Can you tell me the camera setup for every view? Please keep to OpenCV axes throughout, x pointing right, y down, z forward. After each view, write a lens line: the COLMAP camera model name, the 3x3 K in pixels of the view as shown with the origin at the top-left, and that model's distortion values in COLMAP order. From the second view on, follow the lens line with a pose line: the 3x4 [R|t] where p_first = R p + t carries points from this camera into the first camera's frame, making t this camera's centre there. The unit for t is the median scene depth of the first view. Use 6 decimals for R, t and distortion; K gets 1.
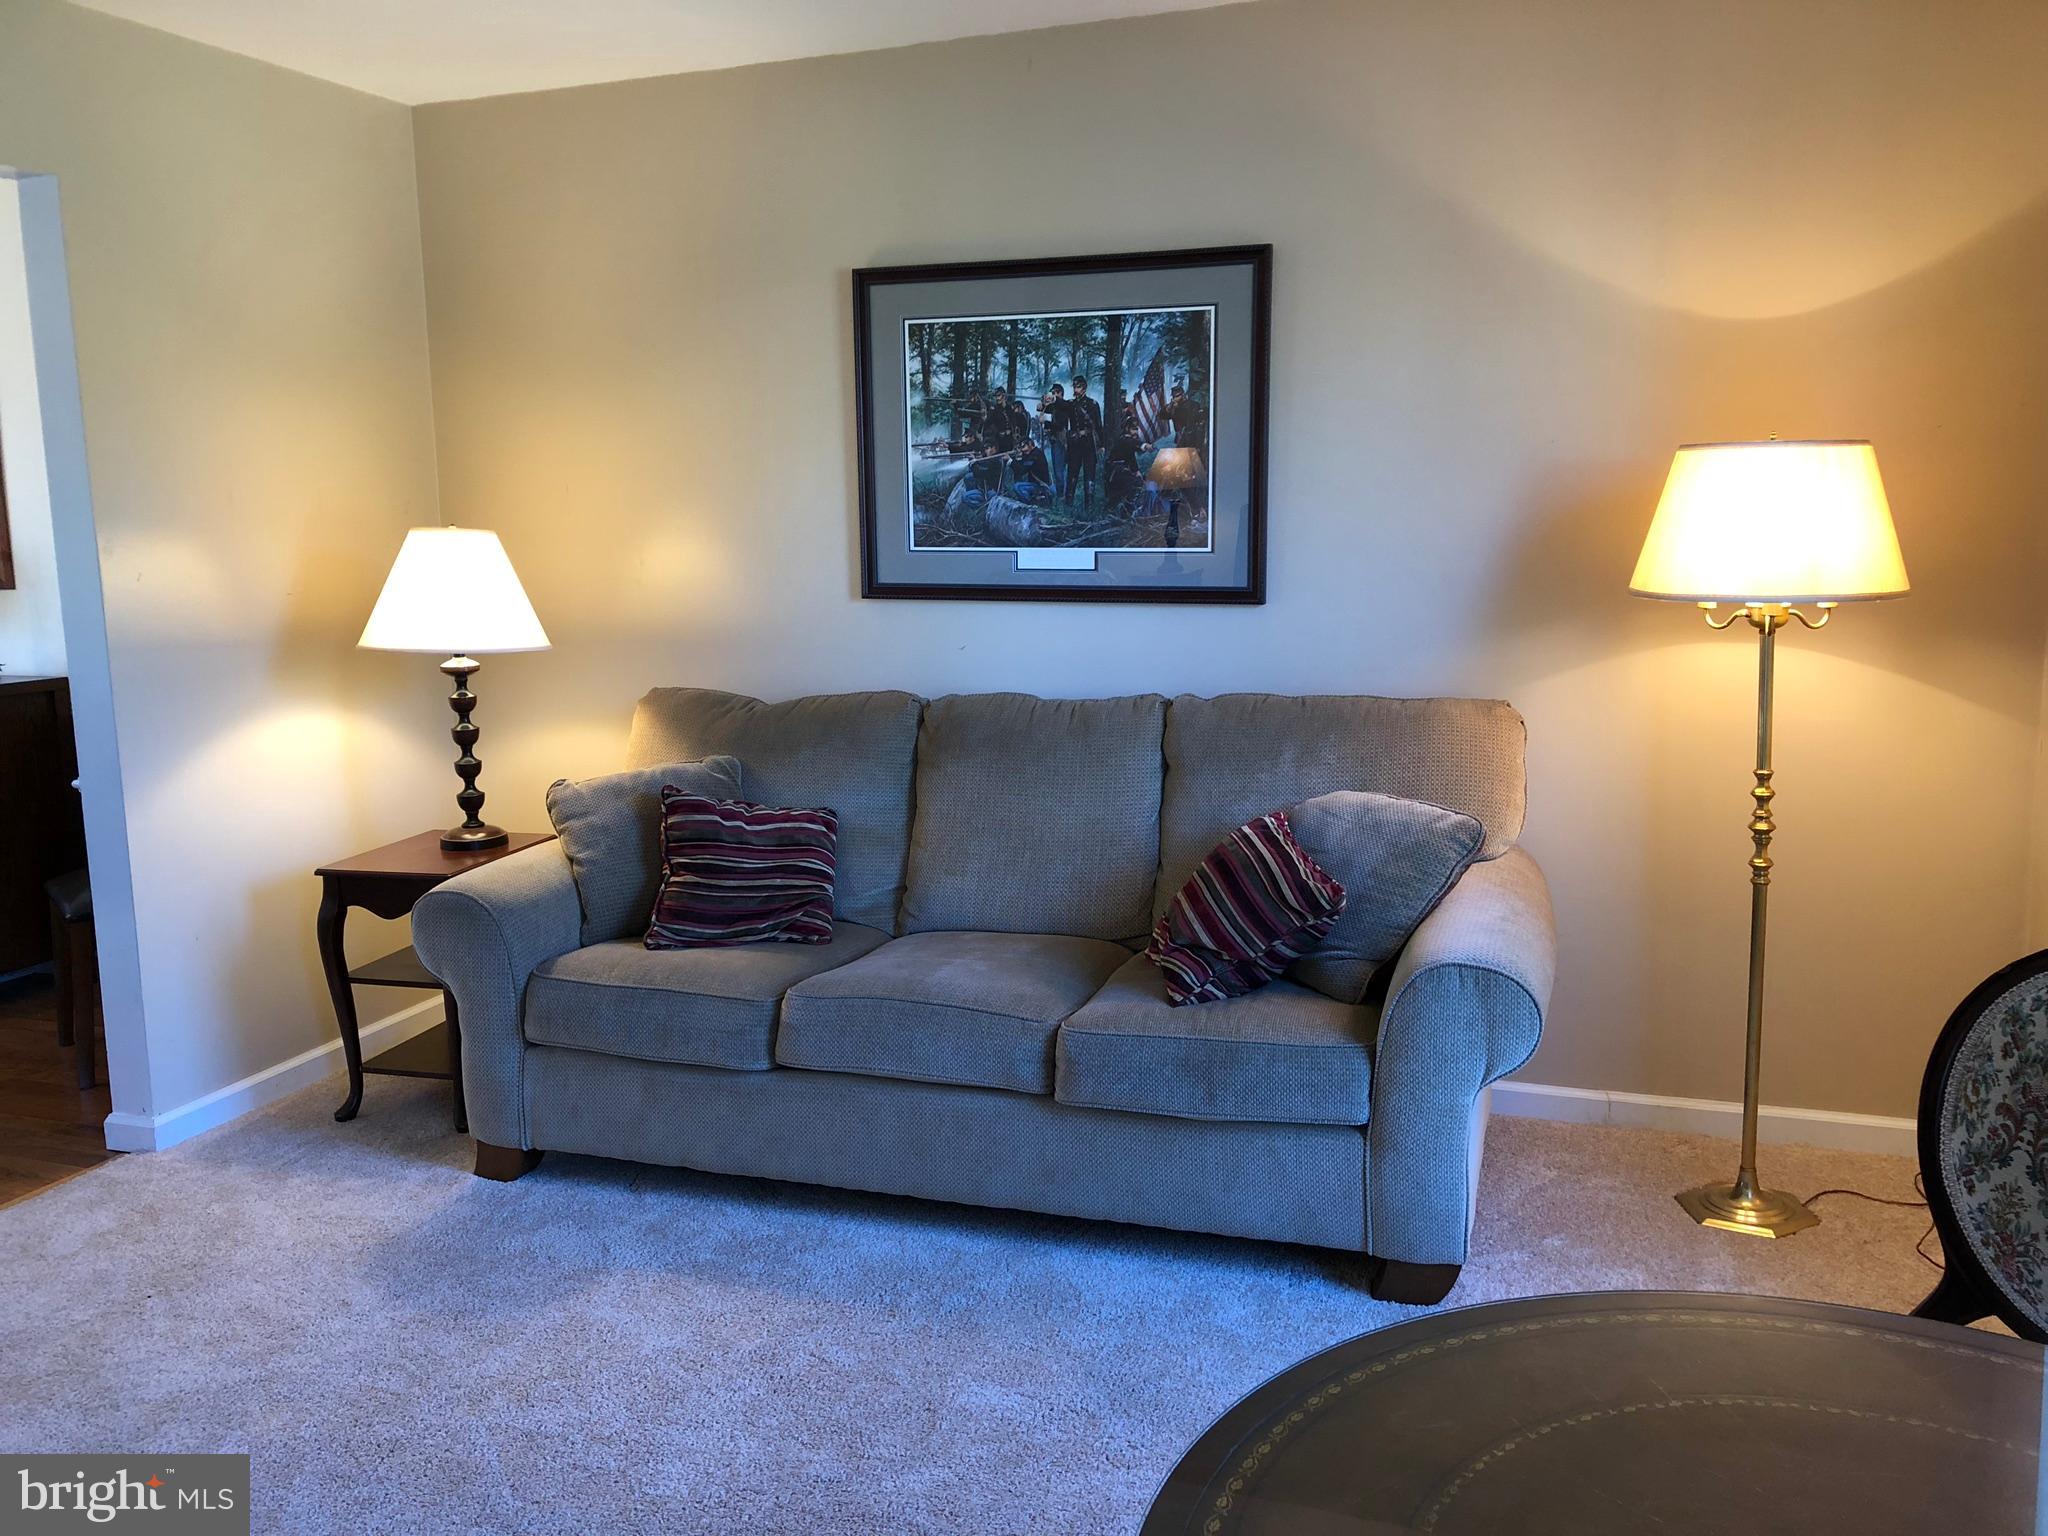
lens RADIAL K [[1678.5, 0, 1034.4], [0, 1678.5, 752.9], [0, 0, 1]] dist [0.008054, 0.001839]
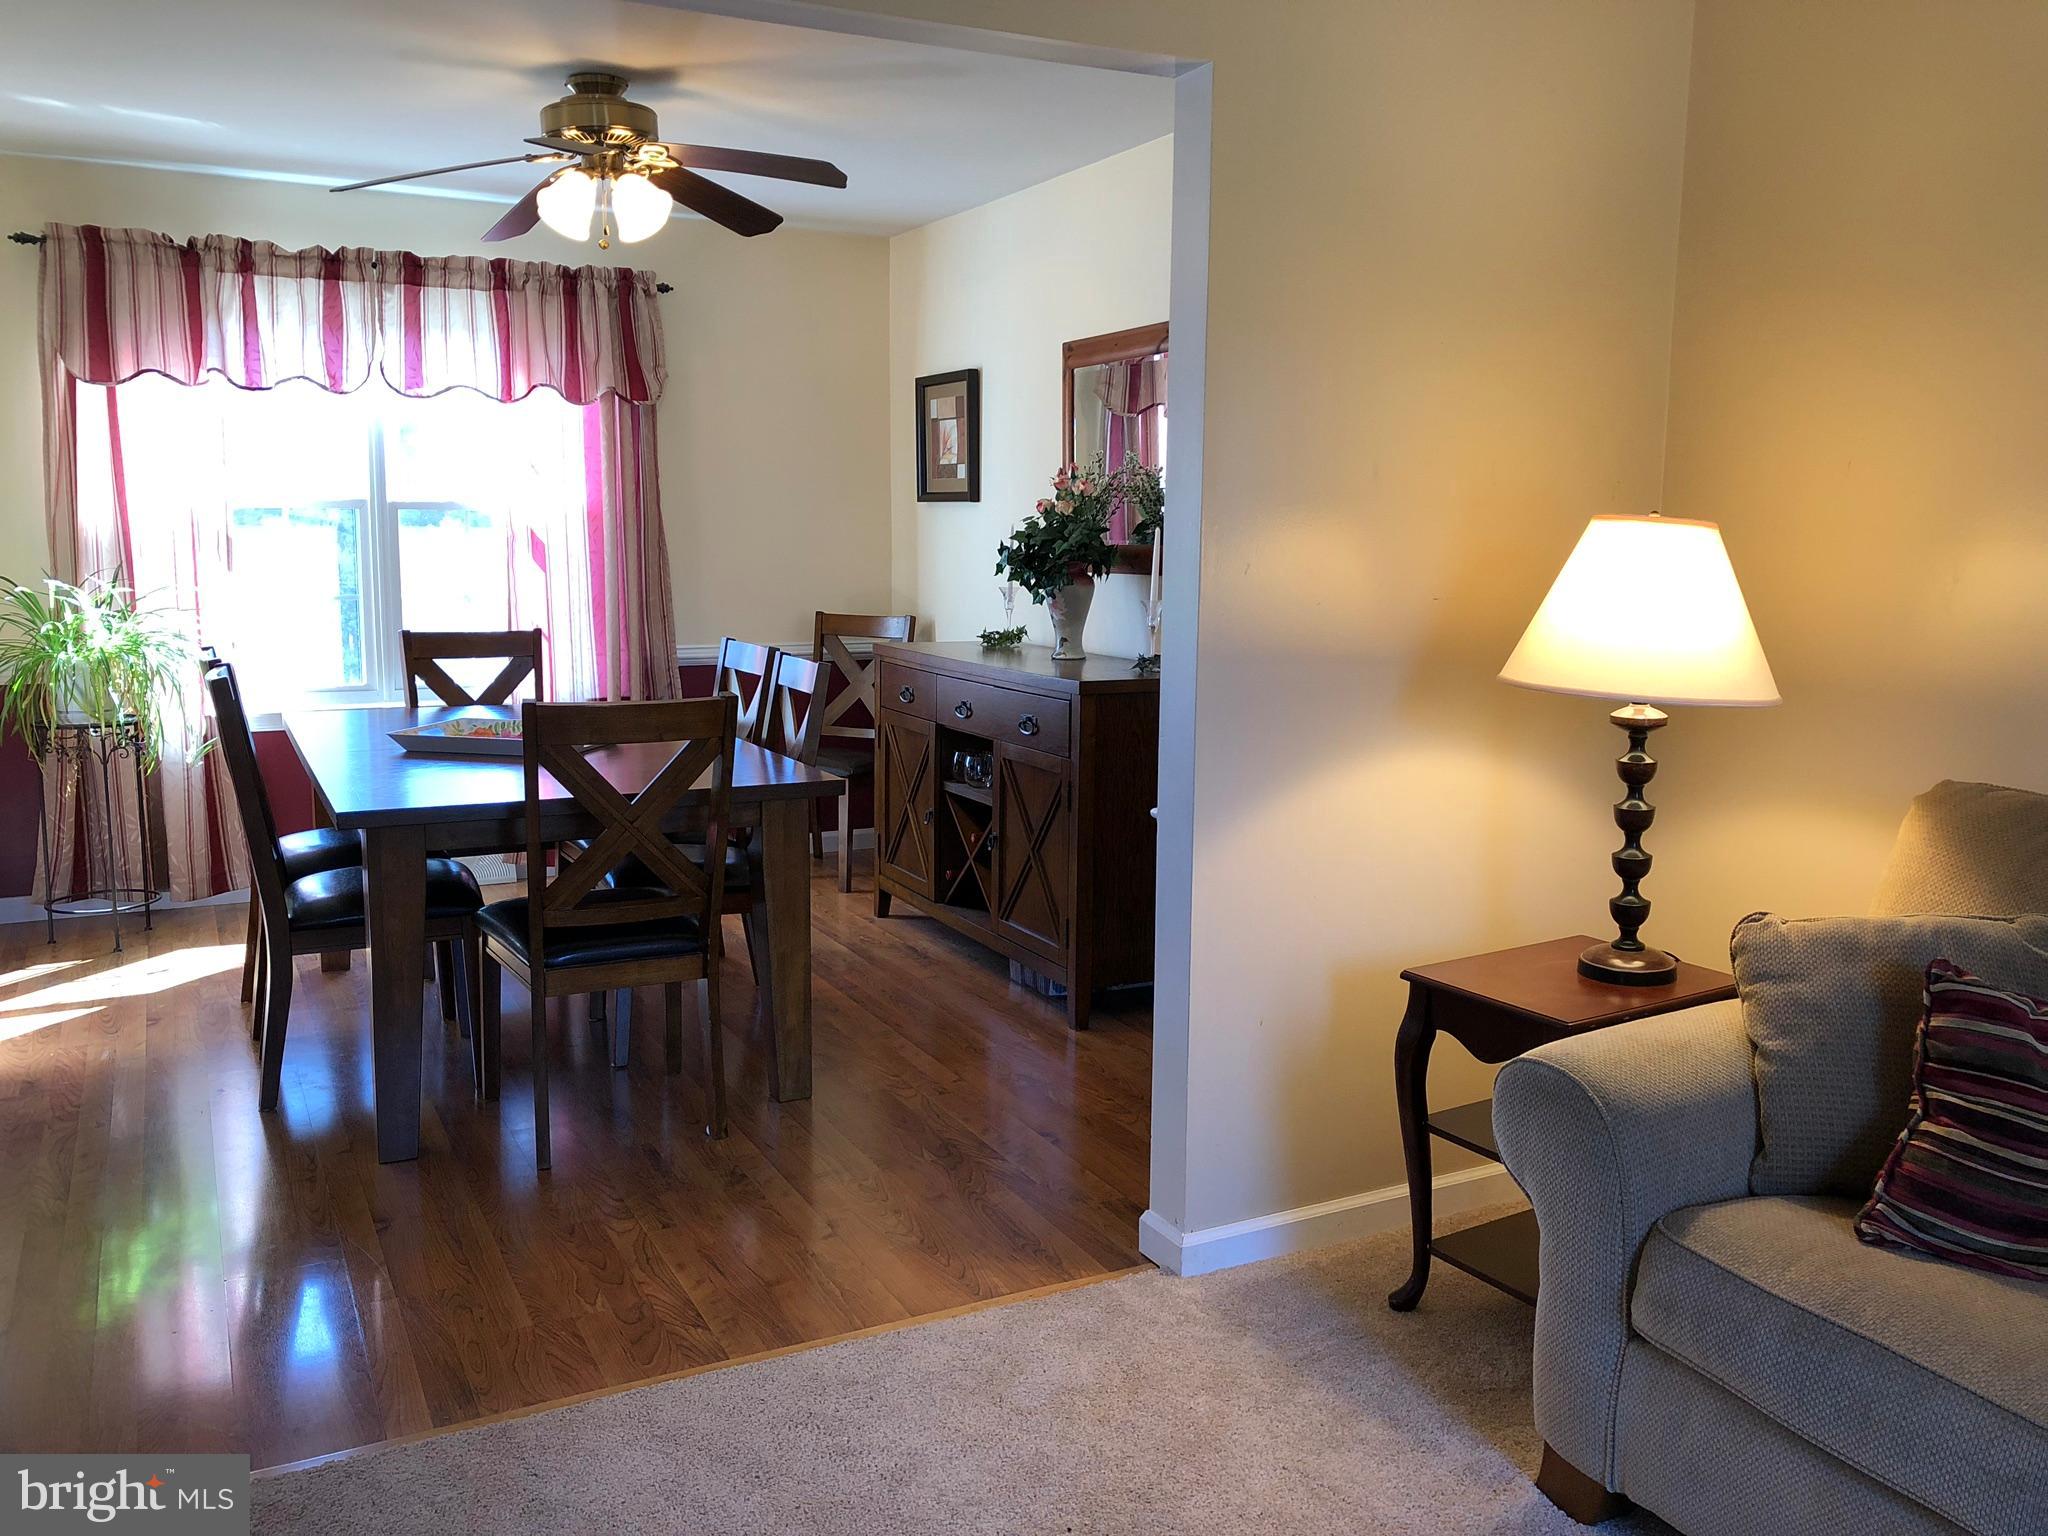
lens RADIAL K [[1678.5, 0, 1034.4], [0, 1678.5, 752.9], [0, 0, 1]] dist [0.008054, 0.001839]
pose [[0.739290, 0.118502, -0.662878, -0.069426], [-0.123368, 0.991568, 0.039672, -0.036249], [0.661990, 0.052448, 0.747676, 0.339202]]
